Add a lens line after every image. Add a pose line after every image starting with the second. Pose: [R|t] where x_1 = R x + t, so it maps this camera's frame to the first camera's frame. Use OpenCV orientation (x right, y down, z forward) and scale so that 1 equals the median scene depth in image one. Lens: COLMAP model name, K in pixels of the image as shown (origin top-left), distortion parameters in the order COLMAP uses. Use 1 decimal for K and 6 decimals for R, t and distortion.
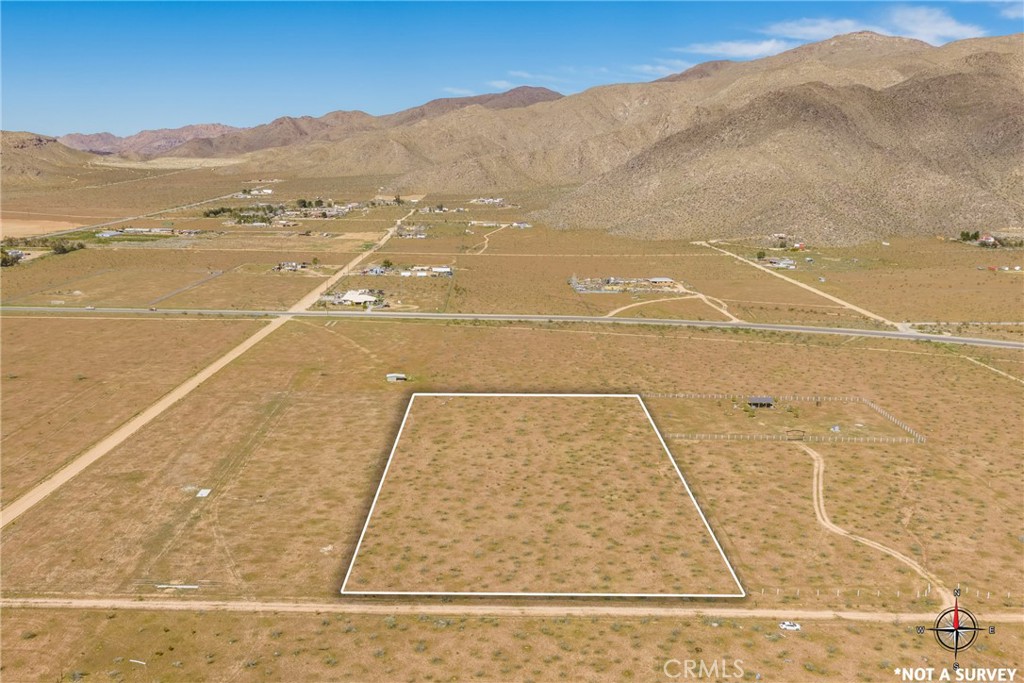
lens RADIAL K [[906.9, 0, 496.9], [0, 906.9, 339.0], [0, 0, 1]] dist [0.017712, -0.024457]
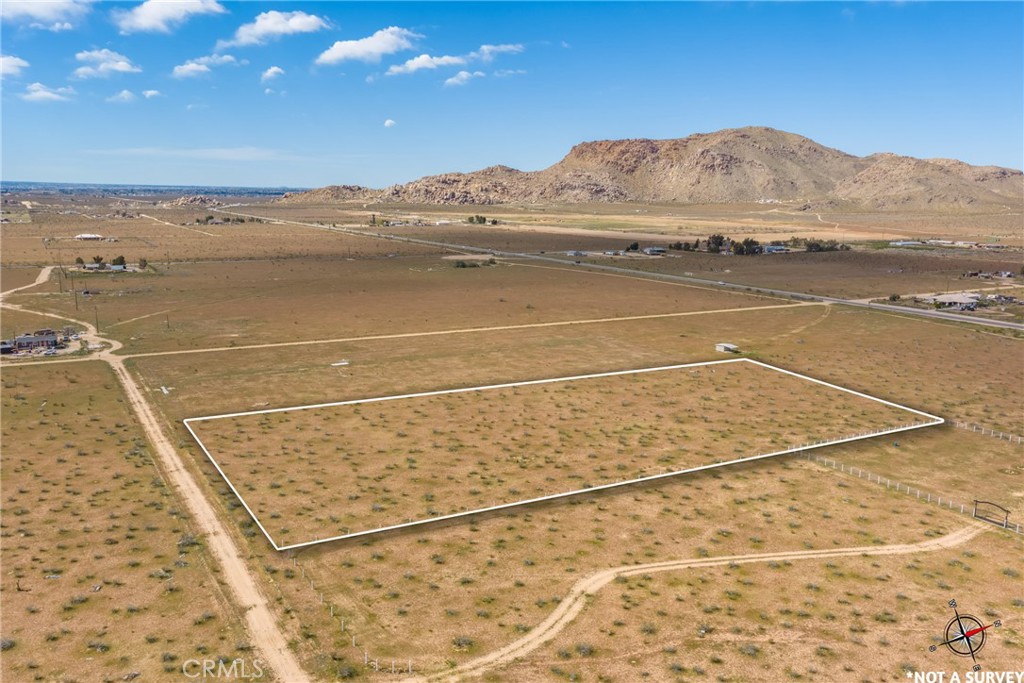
lens RADIAL K [[843.0, 0, 517.8], [0, 843.0, 342.6], [0, 0, 1]] dist [0.016185, -0.016883]
pose [[0.499125, 0.142767, -0.854688, 0.655808], [-0.171843, 0.983053, 0.063856, 0.027186], [0.849320, 0.115000, 0.515200, 0.554611]]
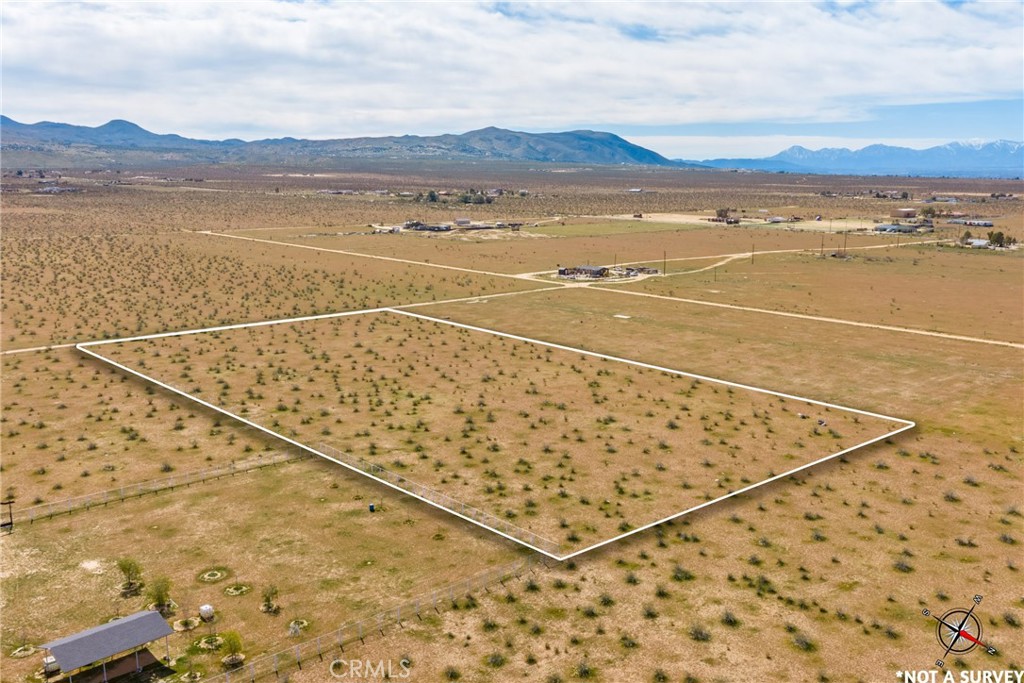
lens RADIAL K [[926.2, 0, 564.6], [0, 926.2, 341.8], [0, 0, 1]] dist [0.014371, -0.013084]
pose [[-0.714816, 0.103463, -0.691617, 0.452822], [-0.157137, 0.939940, 0.303018, -0.116865], [0.681430, 0.325281, -0.655626, 1.511157]]
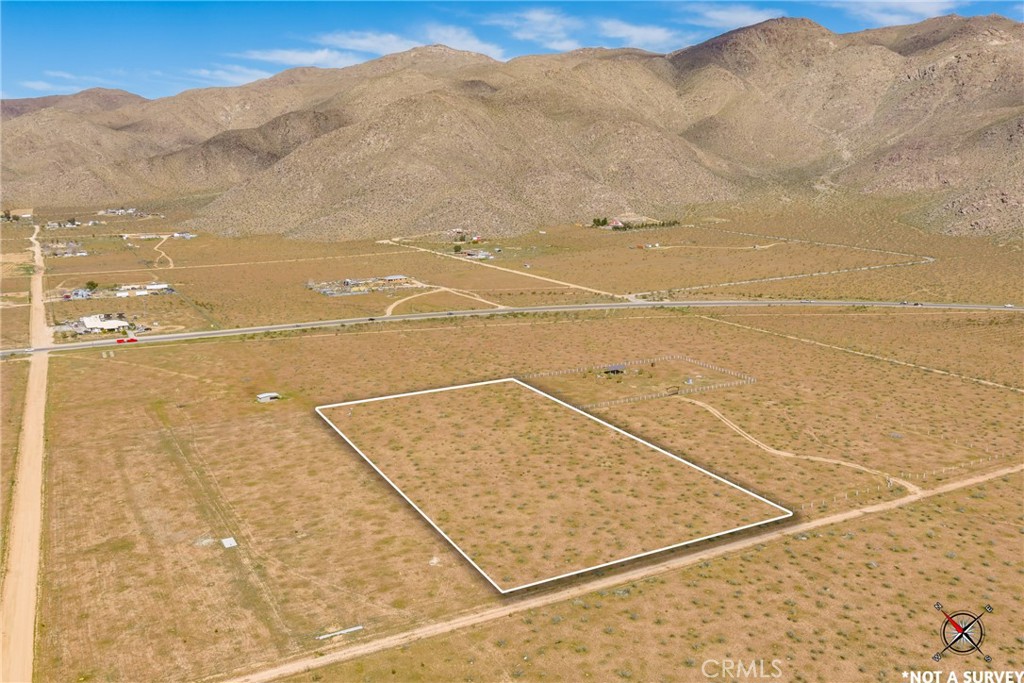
lens RADIAL K [[874.7, 0, 539.1], [0, 874.7, 338.9], [0, 0, 1]] dist [0.018808, -0.021069]
pose [[0.875385, -0.116103, 0.469277, -0.388749], [0.114572, 0.992902, 0.031932, -0.019938], [-0.469654, 0.025813, 0.882473, 0.078412]]
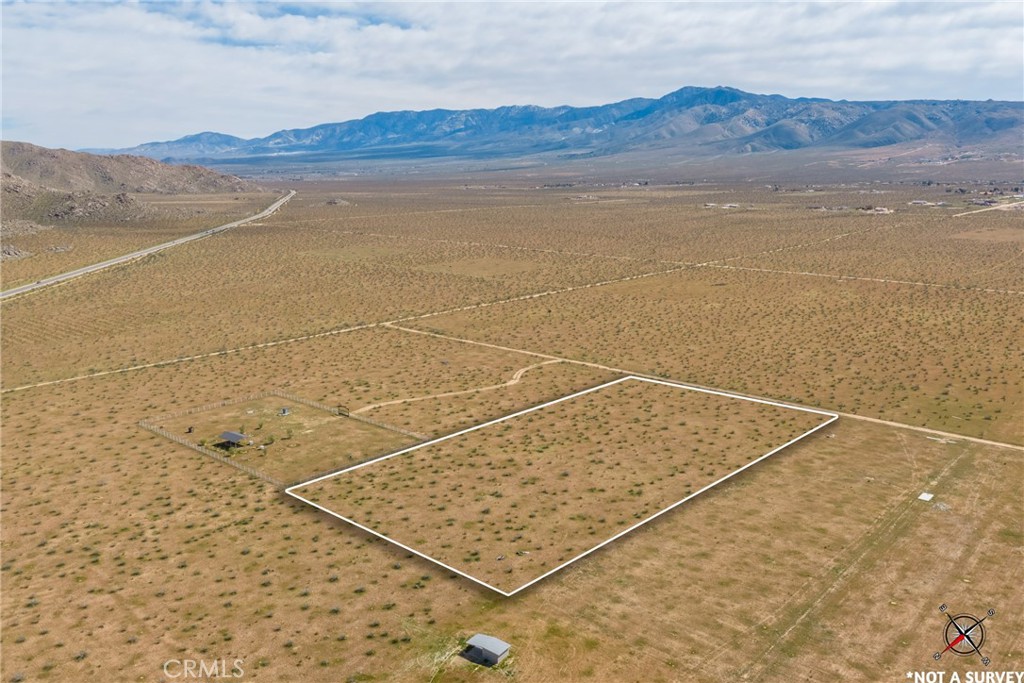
lens RADIAL K [[843.0, 0, 517.8], [0, 843.0, 342.6], [0, 0, 1]] dist [0.016185, -0.016883]
pose [[-0.744267, -0.160792, 0.648238, -0.501787], [0.115628, 0.924910, 0.362176, -0.335724], [-0.657797, 0.344510, -0.669788, 1.654544]]
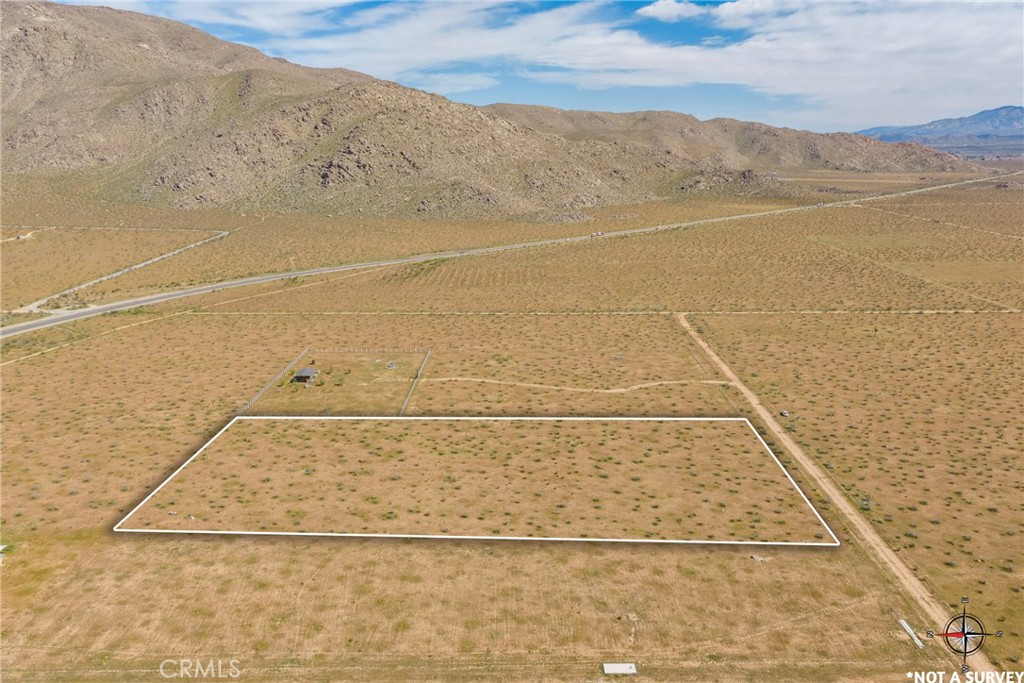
lens RADIAL K [[843.0, 0, 517.8], [0, 843.0, 342.6], [0, 0, 1]] dist [0.016185, -0.016883]
pose [[0.019865, -0.252873, 0.967295, -0.740974], [0.200769, 0.948788, 0.243912, -0.179891], [-0.979437, 0.189357, 0.069616, 0.875480]]
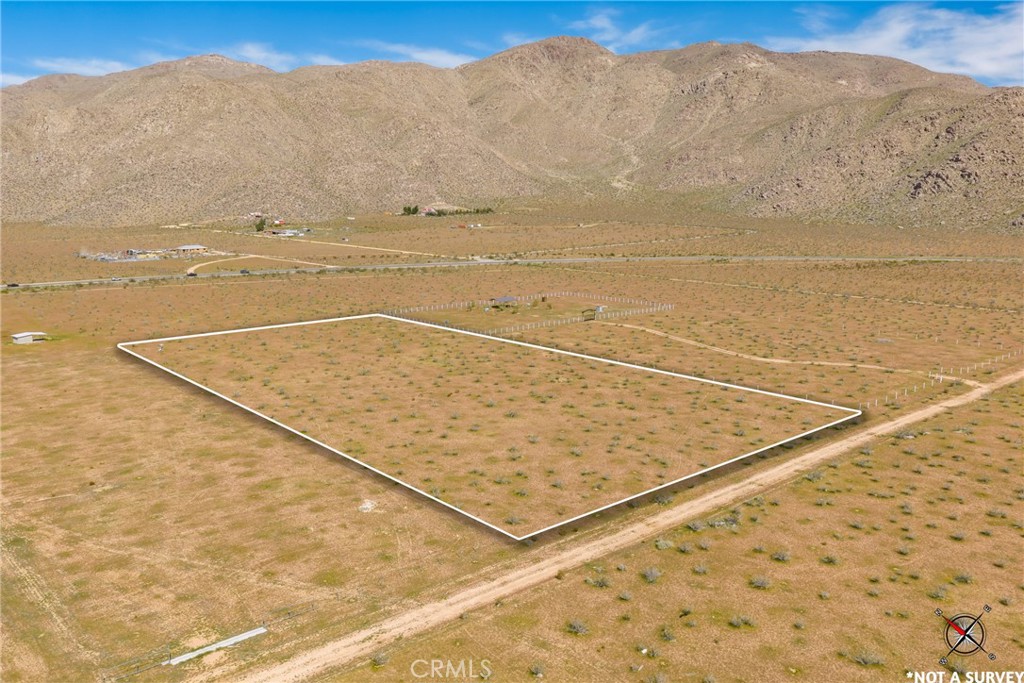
lens RADIAL K [[843.0, 0, 517.8], [0, 843.0, 342.6], [0, 0, 1]] dist [0.016185, -0.016883]
pose [[0.744340, -0.133949, 0.654229, -0.337548], [0.142215, 0.988999, 0.040688, 0.096646], [-0.652482, 0.062756, 0.755202, 0.423840]]
